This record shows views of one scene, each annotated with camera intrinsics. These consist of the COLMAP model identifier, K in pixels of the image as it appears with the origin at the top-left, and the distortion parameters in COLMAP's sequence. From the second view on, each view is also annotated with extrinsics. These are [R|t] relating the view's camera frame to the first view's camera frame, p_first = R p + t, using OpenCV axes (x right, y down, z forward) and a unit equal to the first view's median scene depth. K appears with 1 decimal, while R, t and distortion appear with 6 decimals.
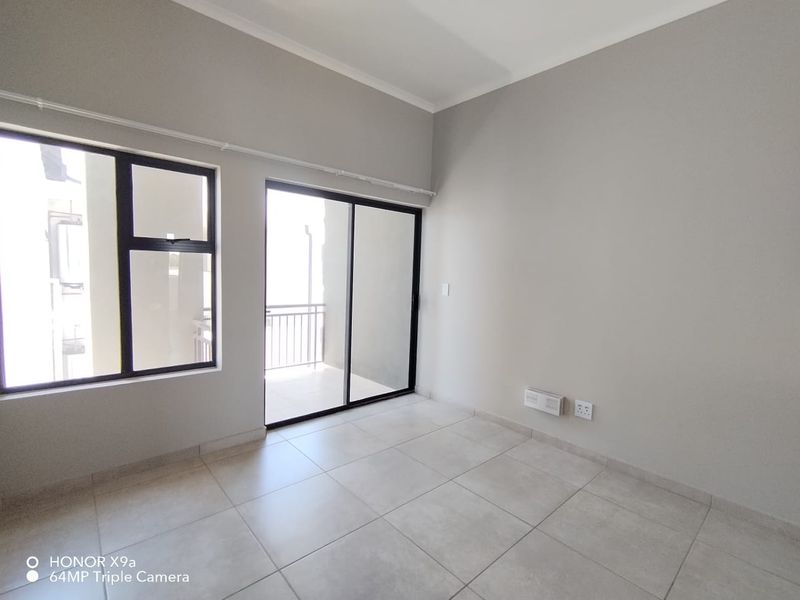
lens RADIAL K [[378.9, 0, 401.8], [0, 378.9, 302.3], [0, 0, 1]] dist [-0.001952, 0.000802]
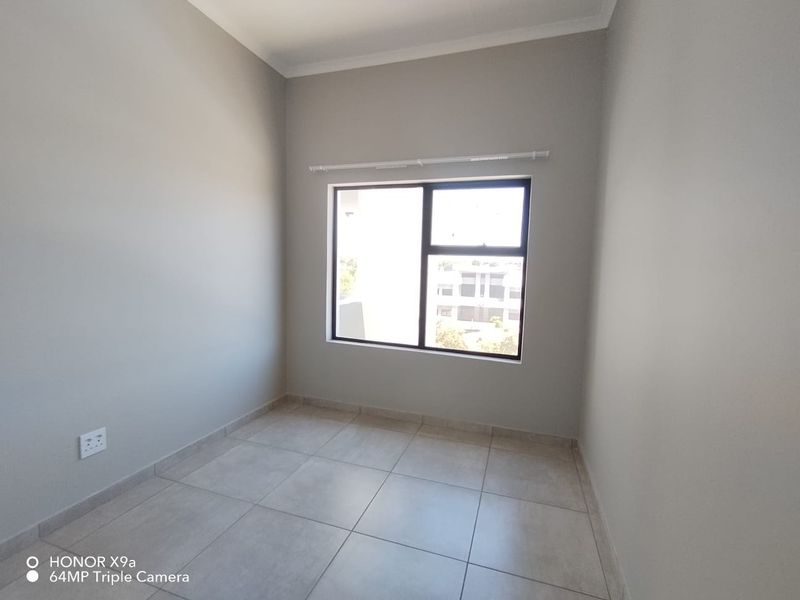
lens RADIAL K [[378.9, 0, 393.8], [0, 378.9, 303.4], [0, 0, 1]] dist [-0.001952, 0.000802]
pose [[0.509466, 0.055259, -0.858714, 0.379371], [-0.076636, 0.996884, 0.018682, 0.015897], [0.857071, 0.056291, 0.512114, 0.227486]]
